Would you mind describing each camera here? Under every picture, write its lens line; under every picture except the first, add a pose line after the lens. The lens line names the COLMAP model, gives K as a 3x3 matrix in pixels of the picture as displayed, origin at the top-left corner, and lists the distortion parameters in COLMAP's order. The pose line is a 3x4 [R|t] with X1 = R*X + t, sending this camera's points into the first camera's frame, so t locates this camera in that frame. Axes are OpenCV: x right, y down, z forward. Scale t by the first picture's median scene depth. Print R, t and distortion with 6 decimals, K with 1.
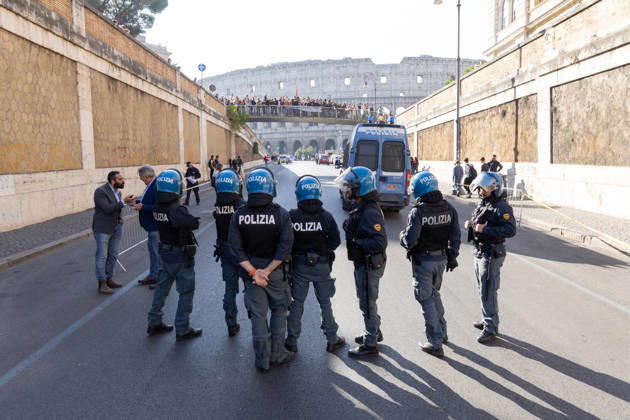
lens RADIAL K [[436.0, 0, 315.0], [0, 436.0, 210.0], [0, 0, 1]] dist [-0.003639, 0.001705]
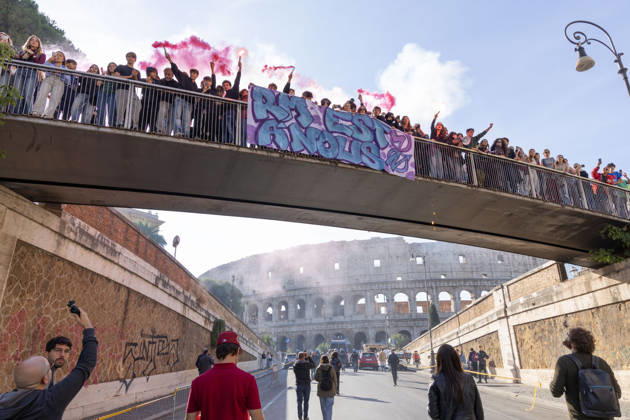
lens RADIAL K [[436.0, 0, 315.0], [0, 436.0, 210.0], [0, 0, 1]] dist [-0.003639, 0.001705]
pose [[0.998701, -0.021502, -0.046202, -0.017130], [-0.000360, 0.903625, -0.428323, -0.055799], [0.050959, 0.427784, 0.902444, 0.457851]]
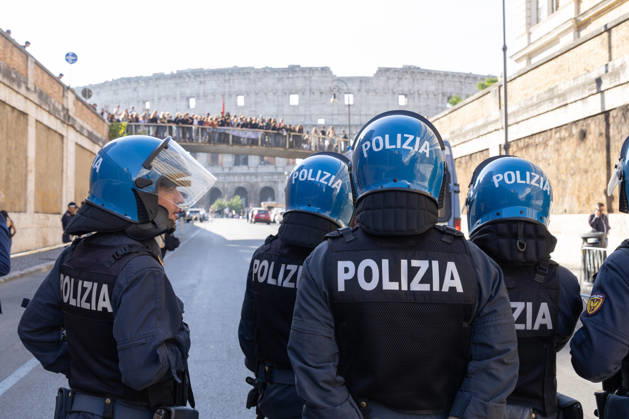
lens RADIAL K [[682.2, 0, 313.3], [0, 682.2, 201.8], [0, 0, 1]] dist [-0.000835, 0.031142]
pose [[0.994247, 0.015892, 0.105924, -0.009574], [-0.000876, 0.990106, -0.140321, 0.001437], [-0.107106, 0.139421, 0.984424, 0.024387]]
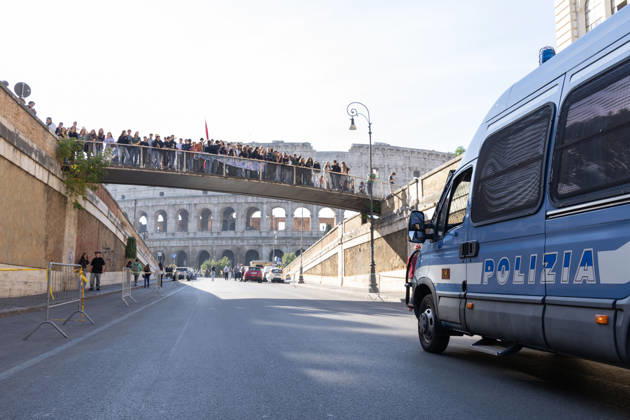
lens RADIAL K [[577.7, 0, 314.2], [0, 577.7, 201.3], [0, 0, 1]] dist [-0.002383, -0.012118]
pose [[0.988516, 0.036448, 0.146652, -0.014882], [0.001399, 0.968227, -0.250067, -0.014667], [-0.151107, 0.247401, 0.957058, 0.211343]]
